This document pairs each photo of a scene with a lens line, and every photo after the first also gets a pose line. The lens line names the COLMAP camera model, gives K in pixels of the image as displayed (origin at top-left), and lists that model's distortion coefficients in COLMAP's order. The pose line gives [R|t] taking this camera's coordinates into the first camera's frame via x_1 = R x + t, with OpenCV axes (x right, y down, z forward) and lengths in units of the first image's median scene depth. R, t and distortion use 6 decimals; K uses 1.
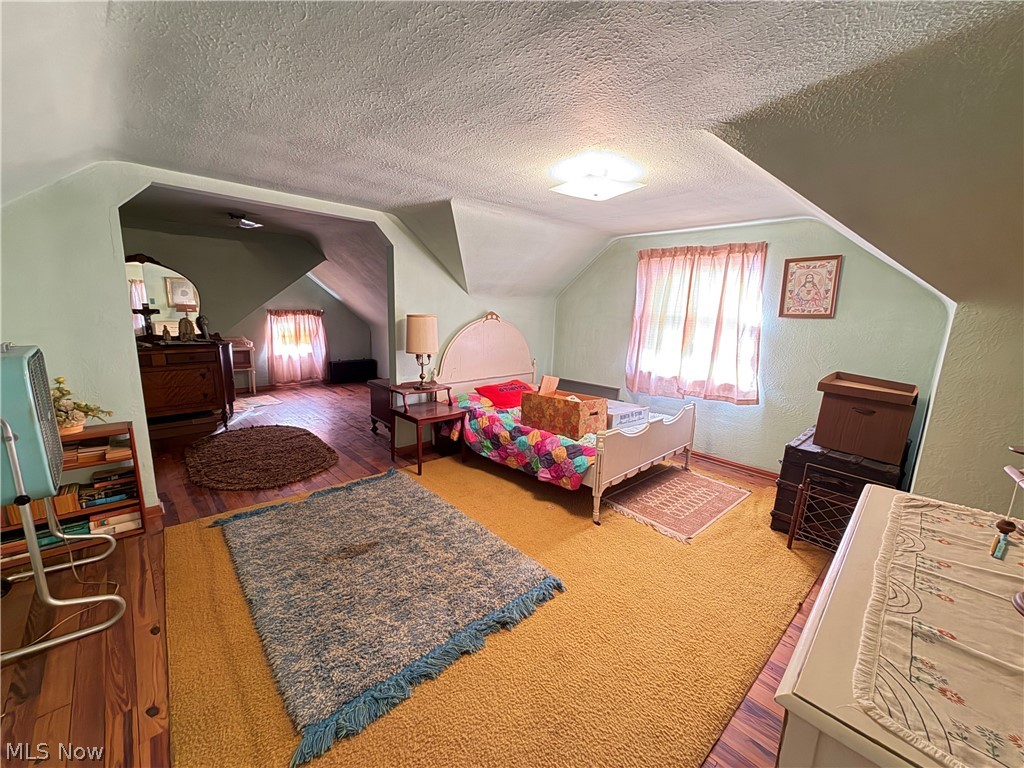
lens RADIAL K [[406.9, 0, 511.7], [0, 406.9, 385.8], [0, 0, 1]] dist [-0.000840, 0.000181]
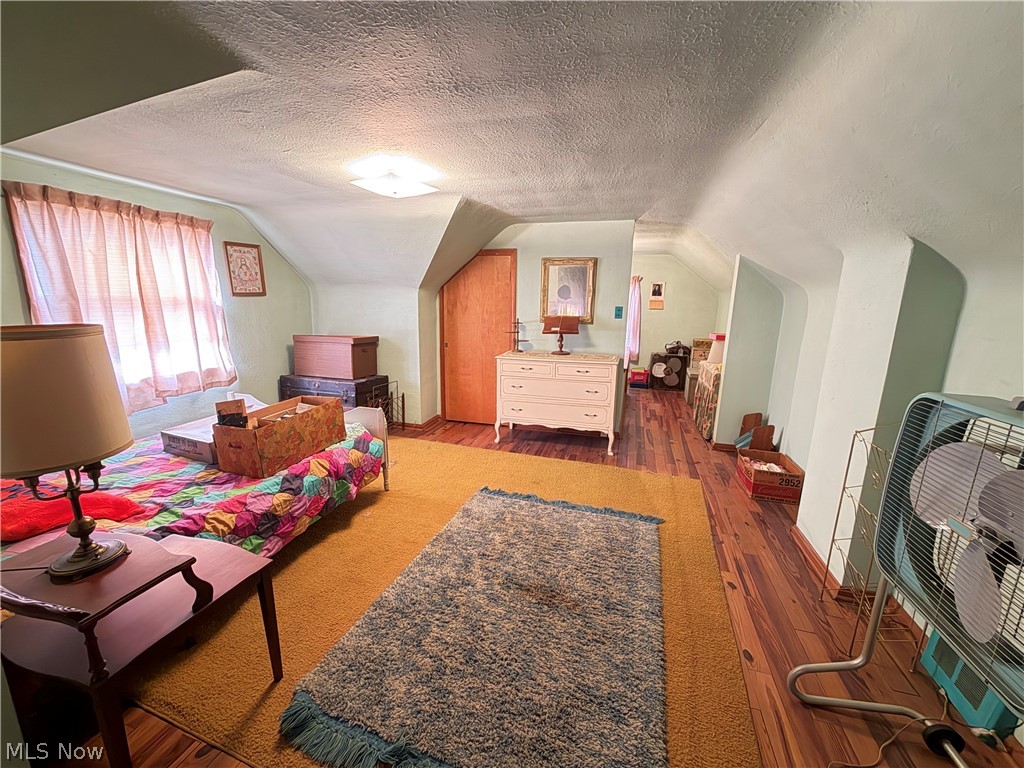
lens RADIAL K [[406.9, 0, 507.4], [0, 406.9, 386.1], [0, 0, 1]] dist [-0.000840, 0.000181]
pose [[-0.485531, -0.219488, 0.846218, -0.705731], [0.136254, 0.937141, 0.321249, -0.204608], [-0.863536, 0.271277, -0.425104, 0.955046]]
